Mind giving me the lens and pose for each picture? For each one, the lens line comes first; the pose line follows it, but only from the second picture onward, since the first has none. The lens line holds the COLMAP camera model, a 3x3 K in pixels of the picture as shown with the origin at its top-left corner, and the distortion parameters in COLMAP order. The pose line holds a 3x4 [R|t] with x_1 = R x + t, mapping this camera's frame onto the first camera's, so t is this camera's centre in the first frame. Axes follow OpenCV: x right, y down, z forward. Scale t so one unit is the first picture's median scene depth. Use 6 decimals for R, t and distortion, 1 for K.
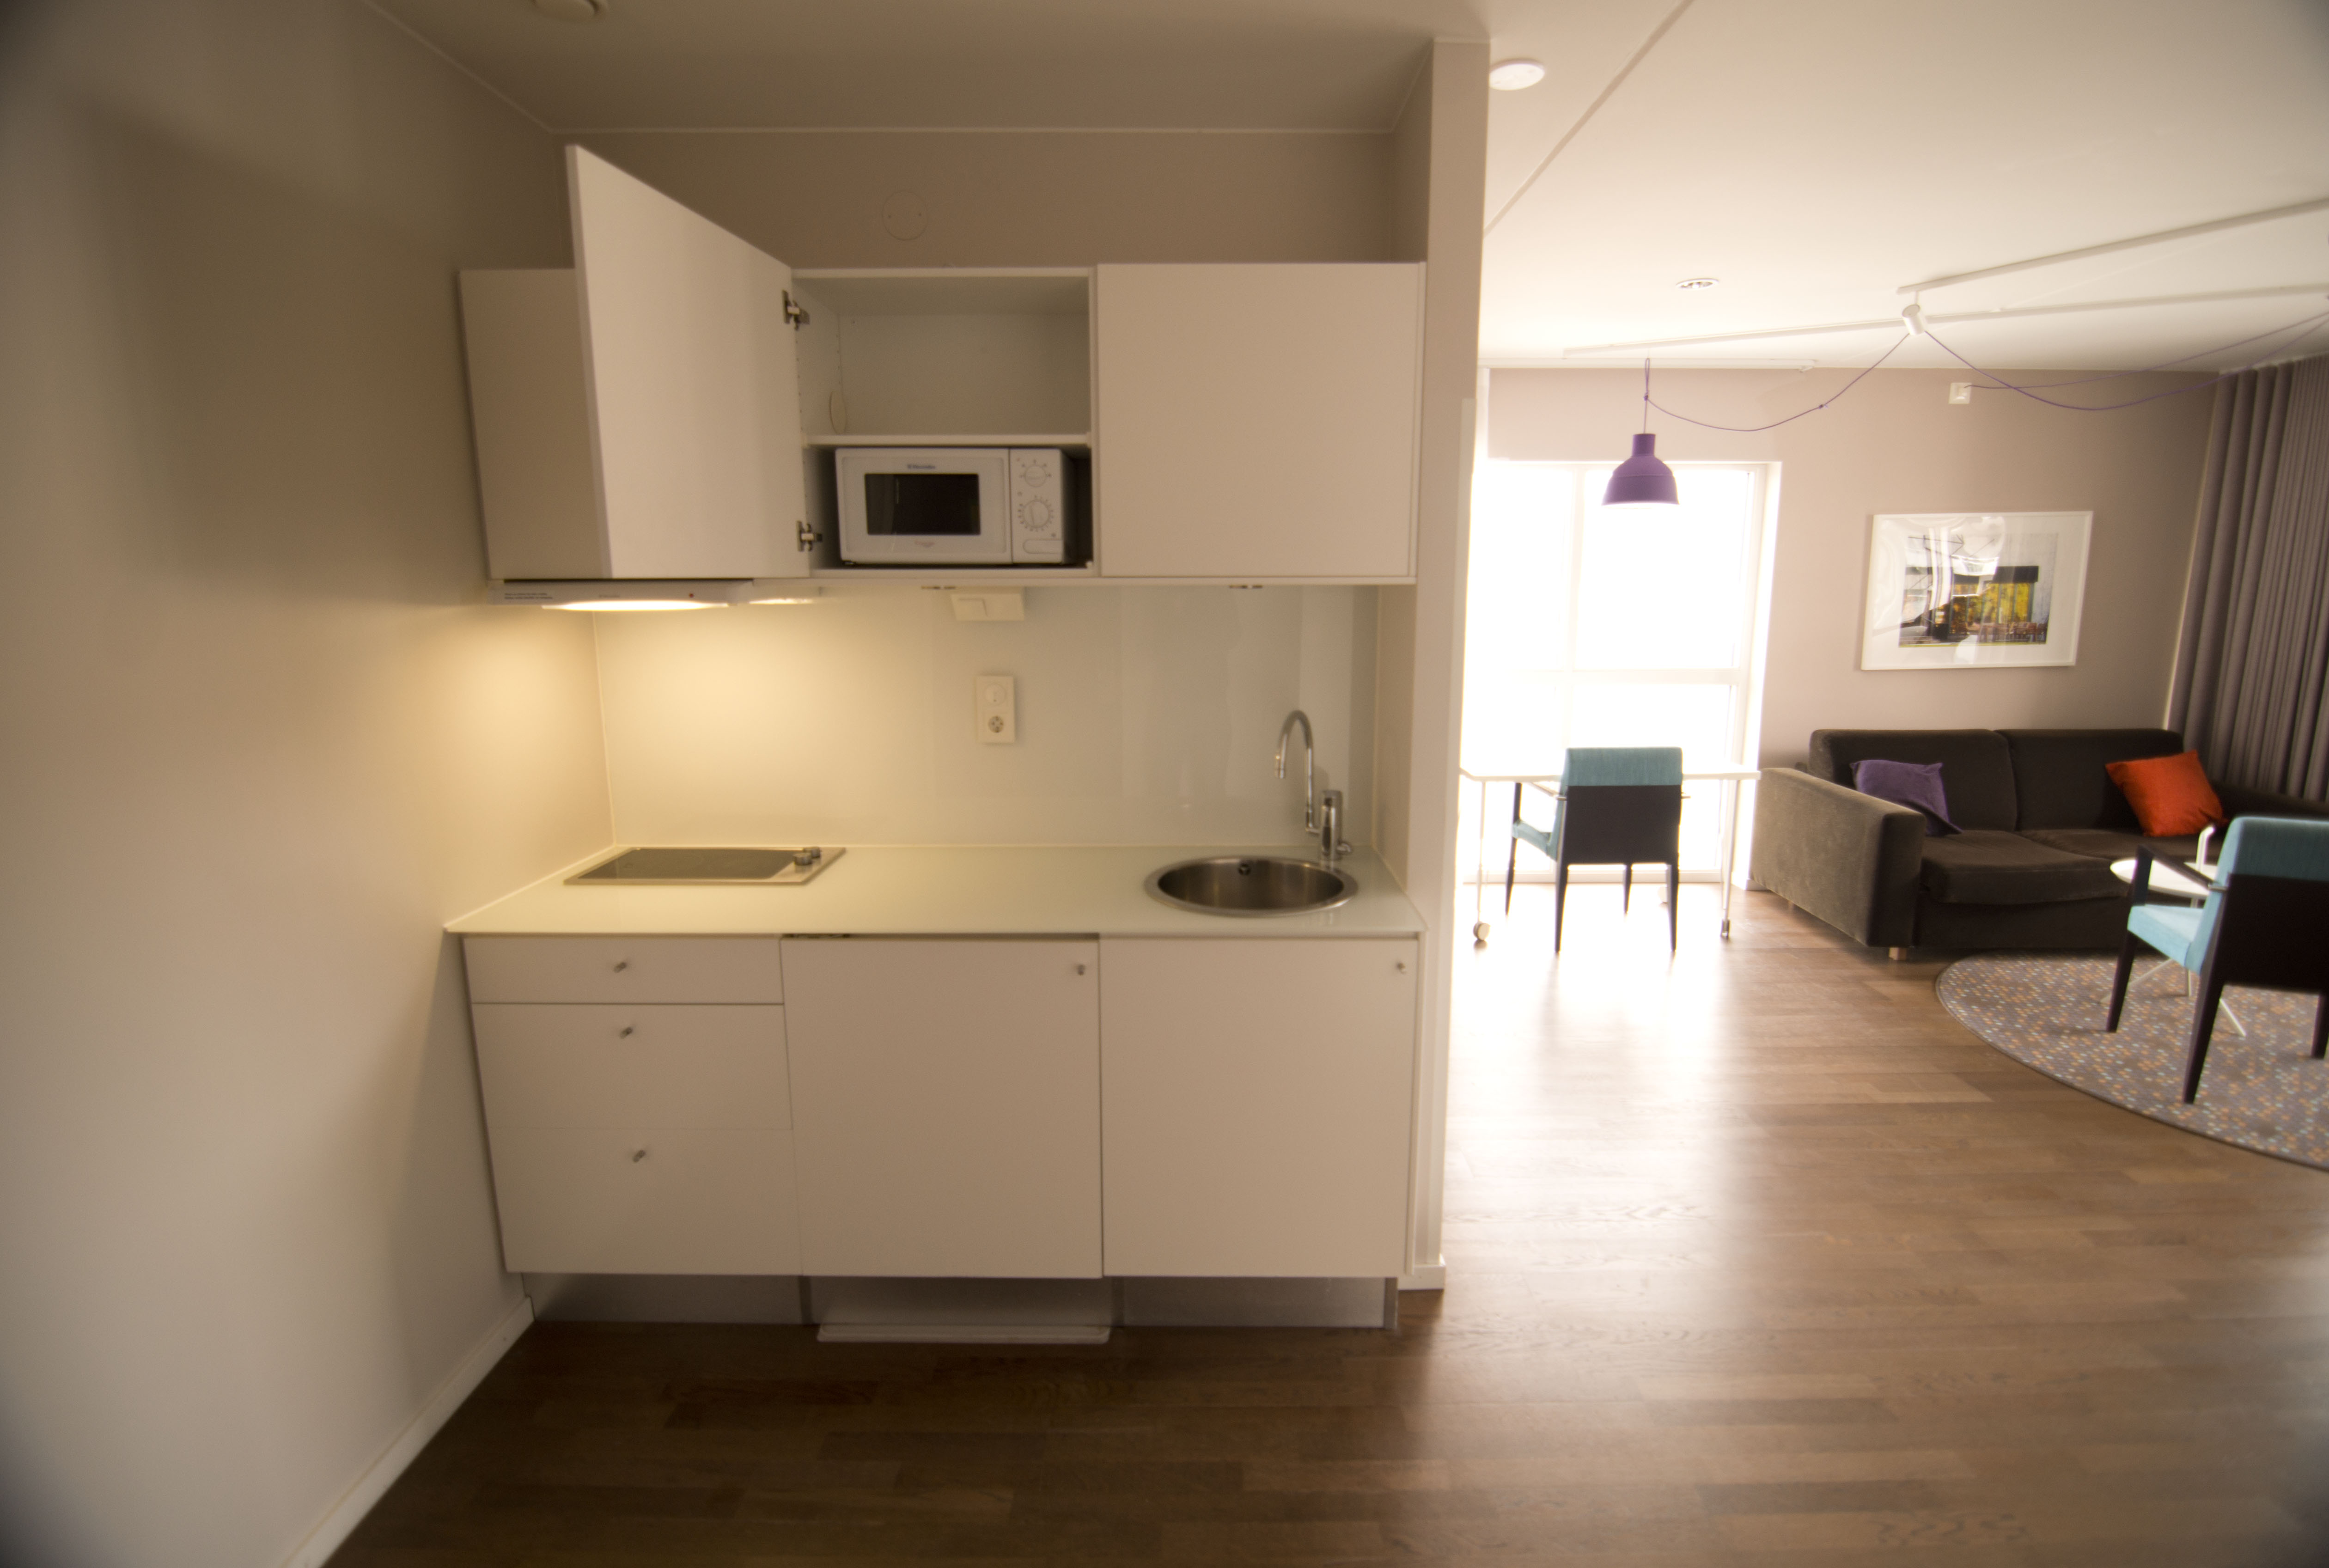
lens RADIAL K [[1041.0, 0, 1172.2], [0, 1041.0, 773.3], [0, 0, 1]] dist [-0.011819, -0.003398]
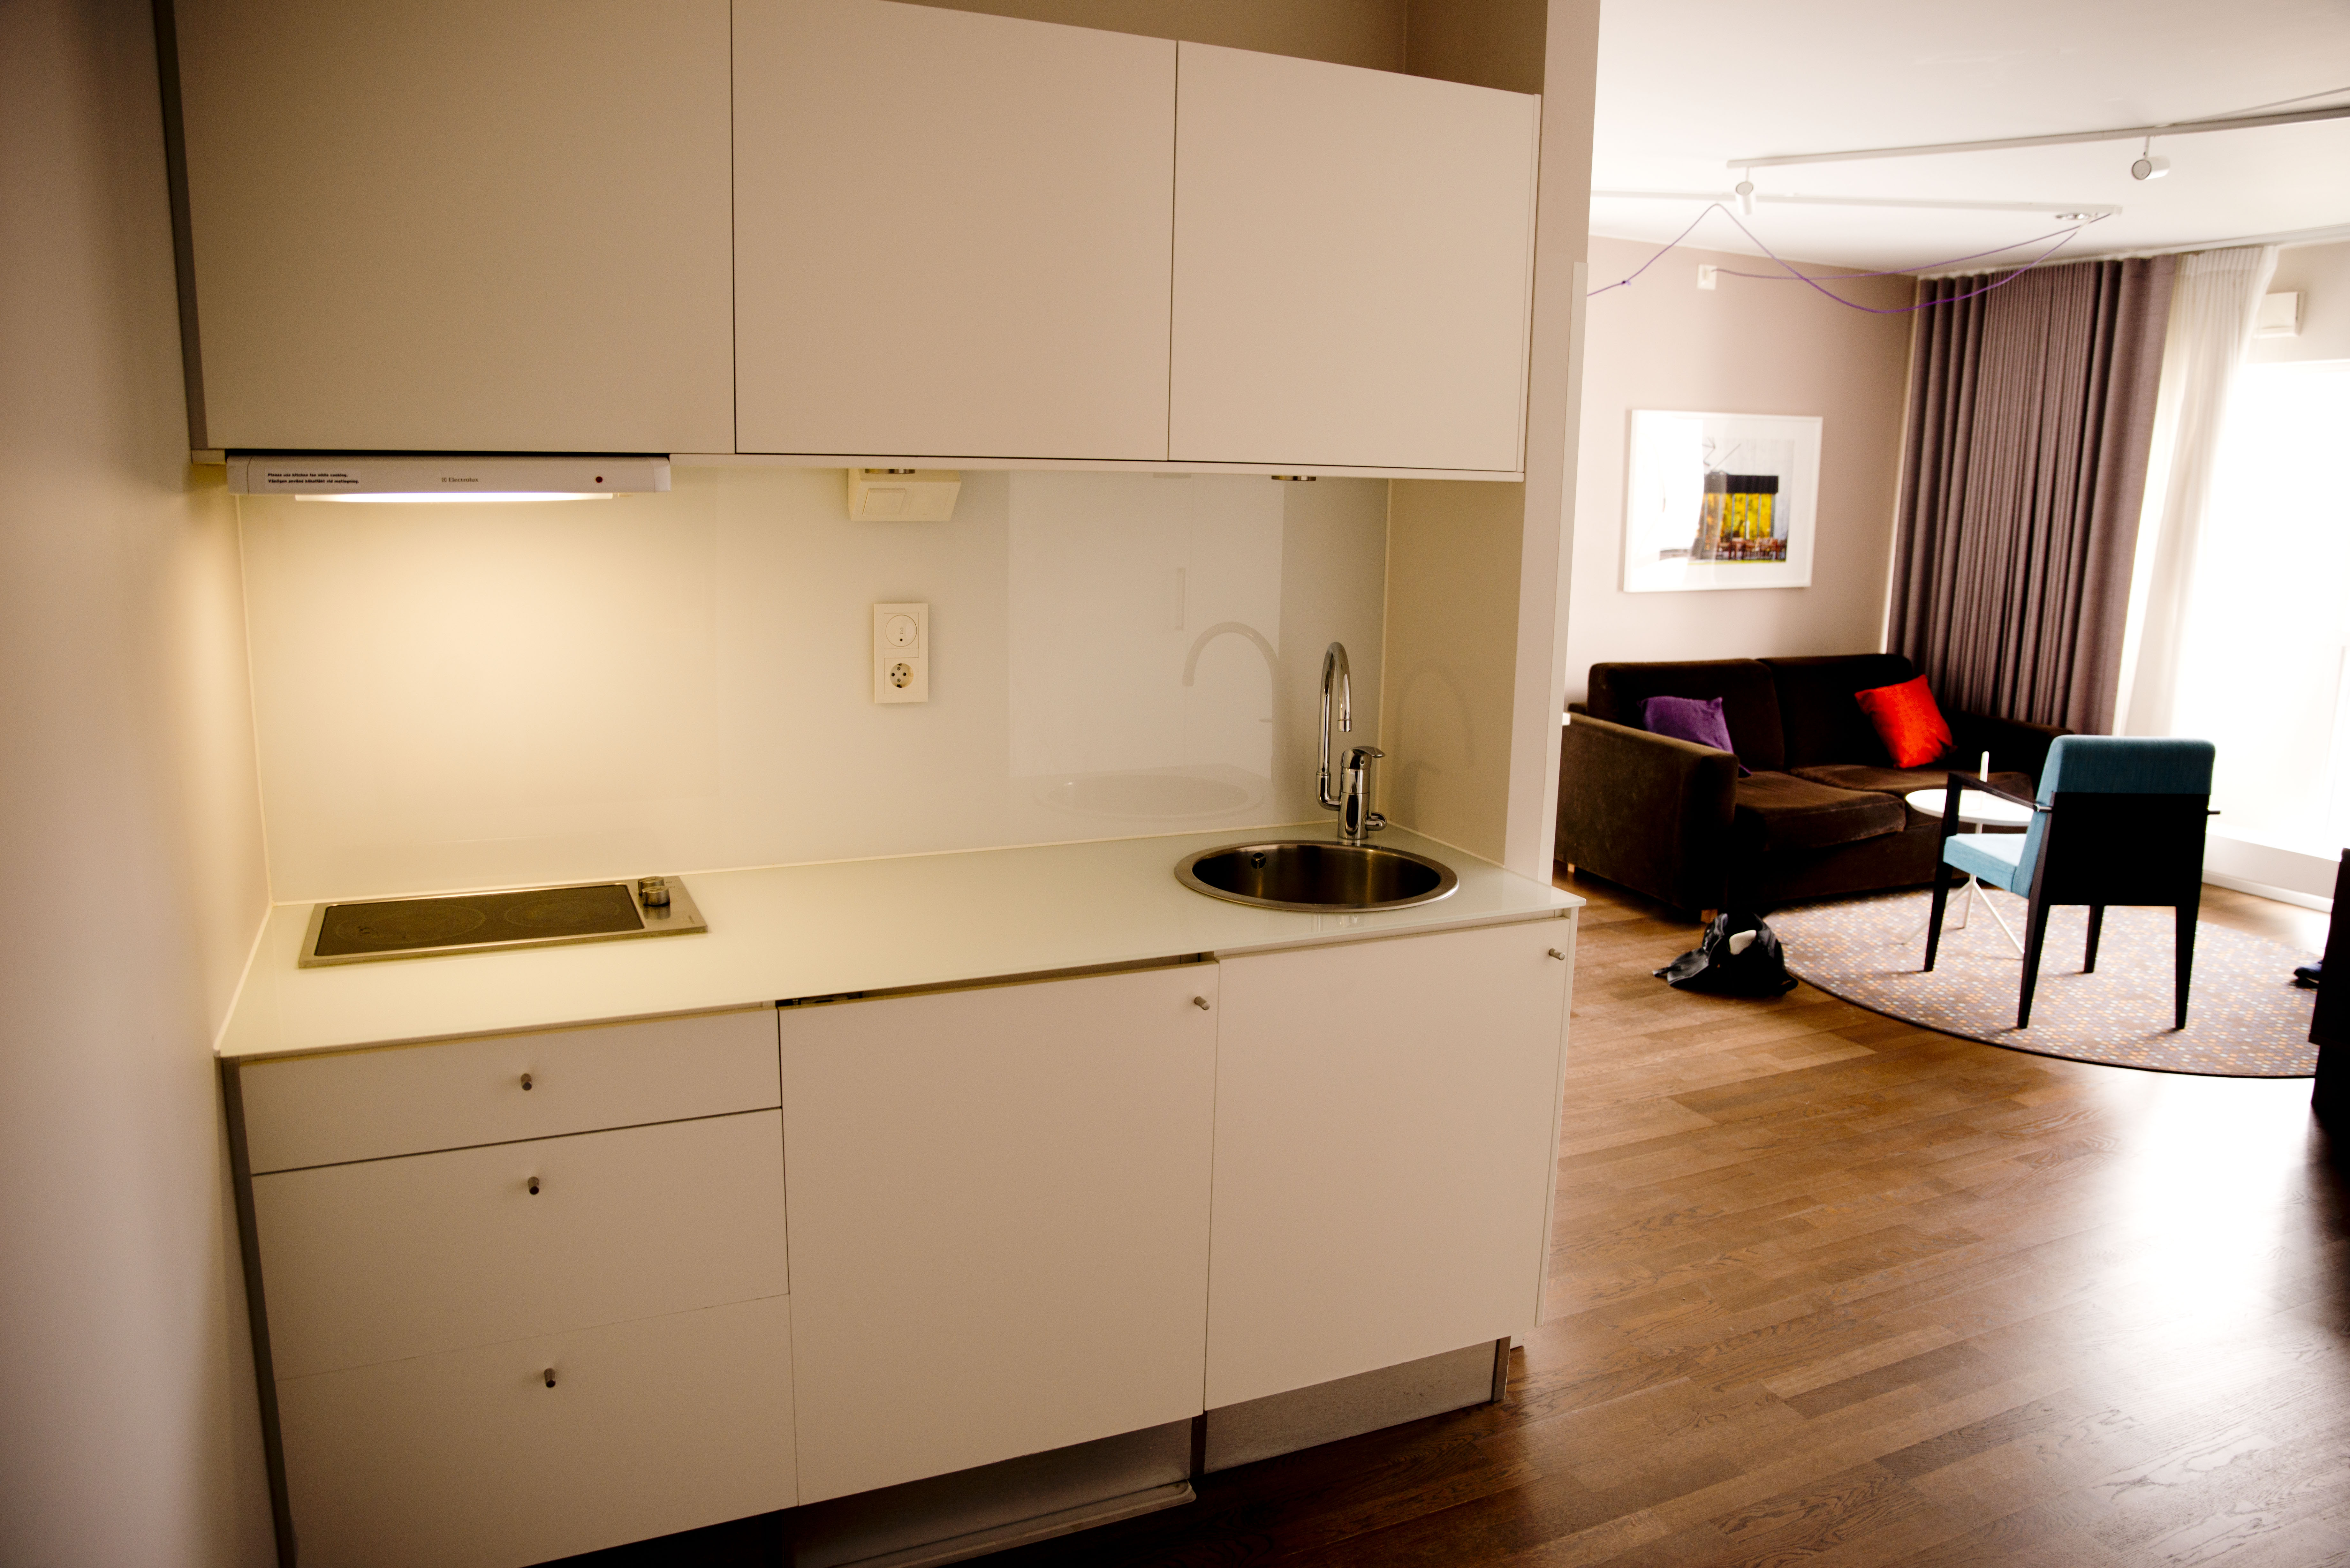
lens RADIAL K [[1542.6, 0, 1131.3], [0, 1542.6, 797.1], [0, 0, 1]] dist [-0.093619, 0.008813]
pose [[0.916212, -0.062075, 0.395856, -0.326416], [0.051965, 0.997992, 0.036224, 0.001952], [-0.397310, -0.012619, 0.917598, 0.018649]]
